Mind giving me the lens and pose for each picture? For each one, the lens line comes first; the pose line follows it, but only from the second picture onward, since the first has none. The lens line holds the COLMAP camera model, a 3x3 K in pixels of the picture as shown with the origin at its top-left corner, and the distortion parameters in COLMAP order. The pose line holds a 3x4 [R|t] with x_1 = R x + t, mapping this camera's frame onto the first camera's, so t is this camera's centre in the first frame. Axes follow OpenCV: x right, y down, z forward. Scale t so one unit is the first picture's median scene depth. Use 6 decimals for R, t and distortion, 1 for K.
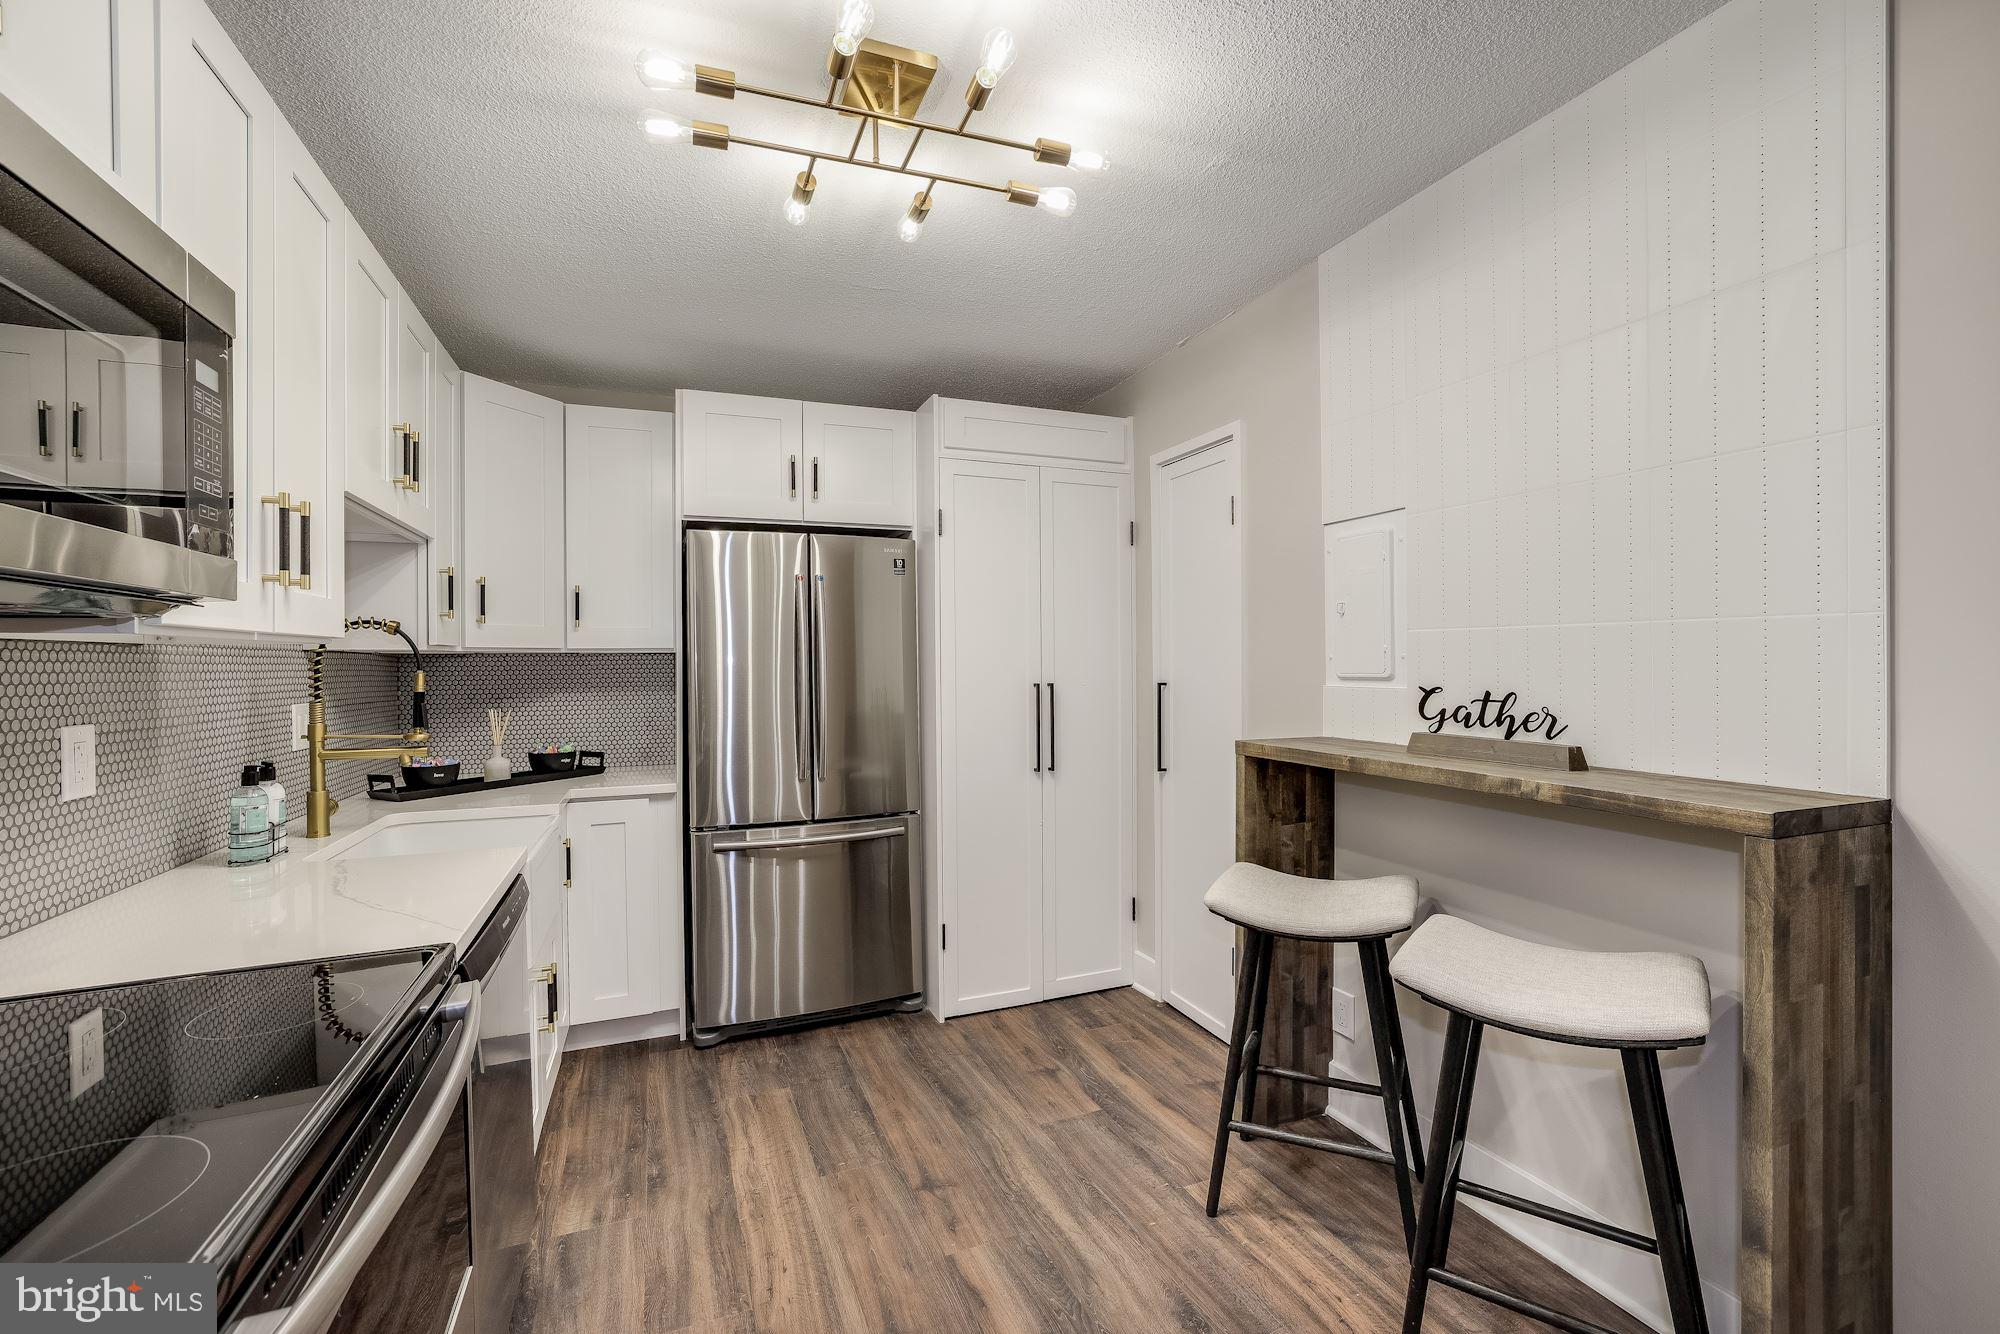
lens RADIAL K [[847.4, 0, 995.2], [0, 847.4, 660.8], [0, 0, 1]] dist [-0.045817, 0.018066]
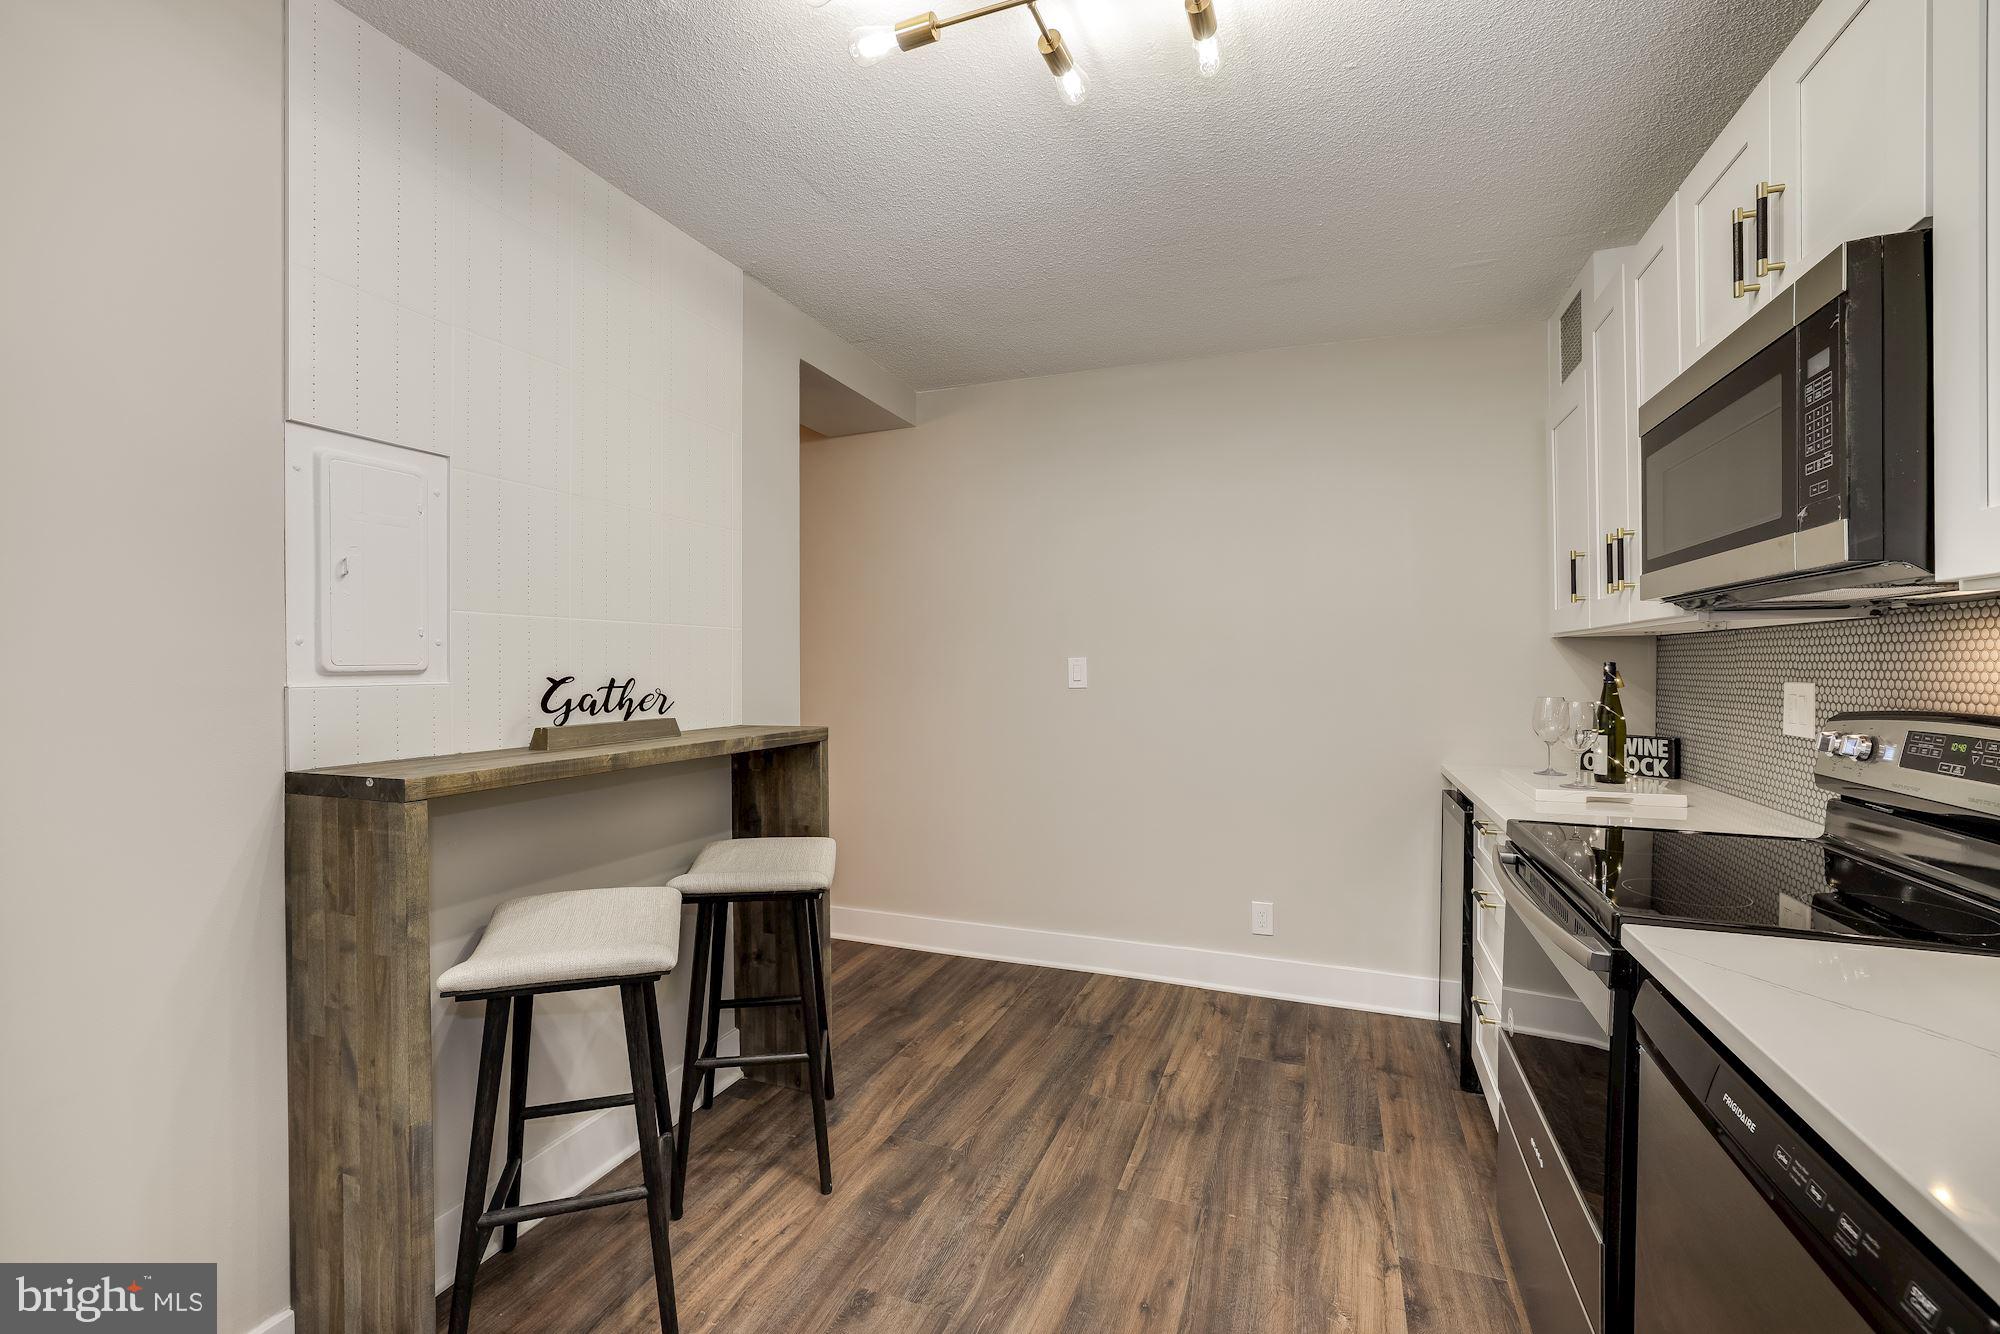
lens RADIAL K [[847.4, 0, 995.2], [0, 847.4, 660.8], [0, 0, 1]] dist [-0.045817, 0.018066]
pose [[-0.732033, 0.009470, 0.681203, -0.506635], [0.005938, 0.999954, -0.007520, 0.024683], [-0.681243, -0.001460, -0.732056, 1.446278]]
